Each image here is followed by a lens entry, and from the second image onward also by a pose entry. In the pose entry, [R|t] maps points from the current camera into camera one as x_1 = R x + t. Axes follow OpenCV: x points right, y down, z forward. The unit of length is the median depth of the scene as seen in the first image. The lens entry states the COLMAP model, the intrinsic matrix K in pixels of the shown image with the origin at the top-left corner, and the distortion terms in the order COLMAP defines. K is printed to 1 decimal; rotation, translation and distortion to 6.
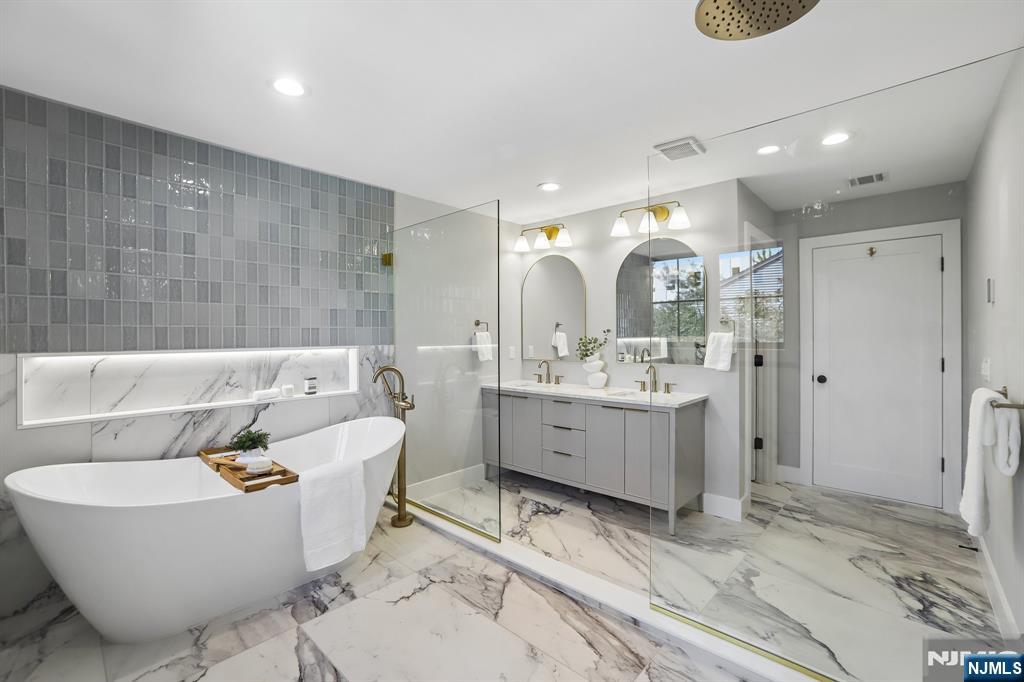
lens RADIAL K [[445.9, 0, 515.9], [0, 445.9, 336.3], [0, 0, 1]] dist [-0.019380, 0.000855]
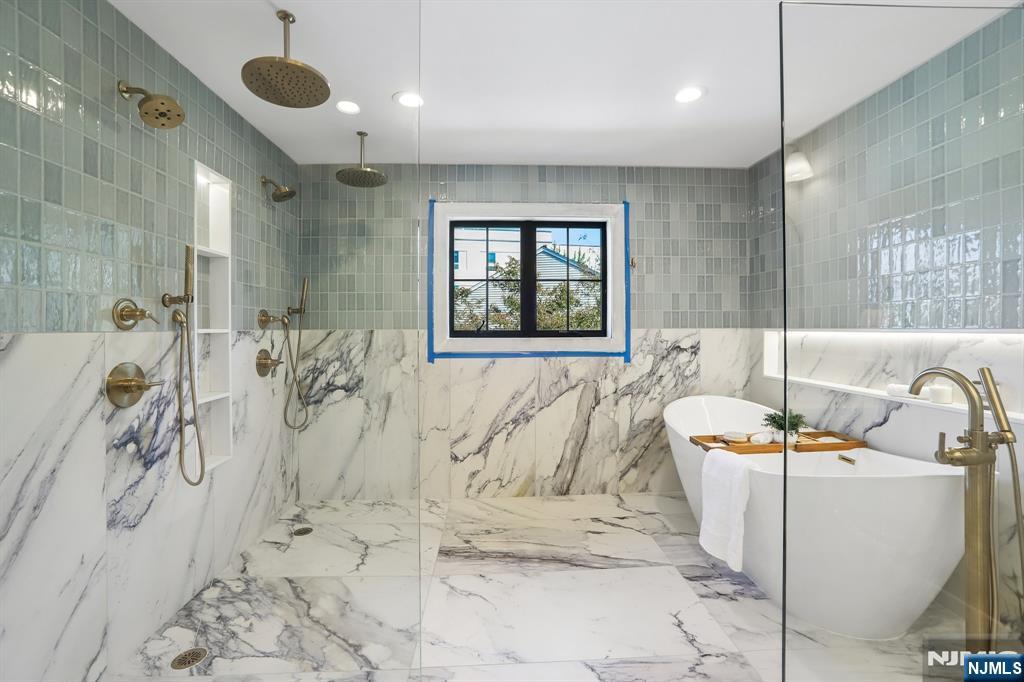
lens RADIAL K [[448.5, 0, 506.1], [0, 448.5, 327.1], [0, 0, 1]] dist [-0.020589, 0.000243]
pose [[-0.715854, 0.006235, -0.698222, 0.456654], [0.006846, 0.999975, 0.001911, 0.017447], [0.698216, -0.003412, -0.715879, 1.098410]]
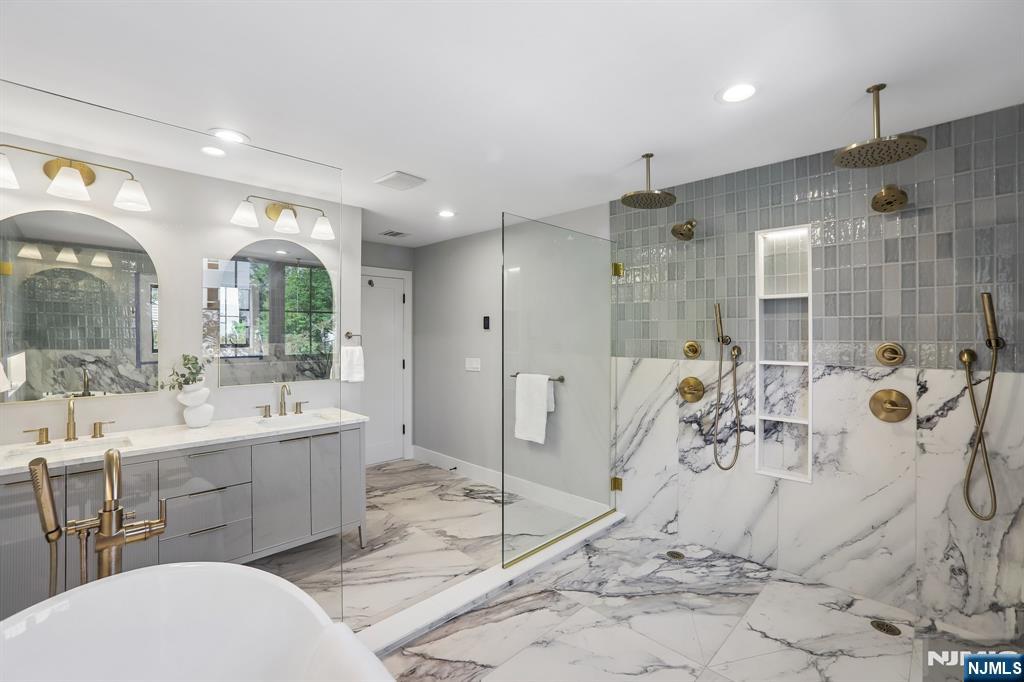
lens RADIAL K [[445.9, 0, 515.9], [0, 445.9, 336.3], [0, 0, 1]] dist [-0.019380, 0.000855]
pose [[0.045600, 0.001093, 0.998959, -0.715891], [0.003106, 0.999994, -0.001236, -0.036917], [-0.998955, 0.003159, 0.045596, 0.672702]]
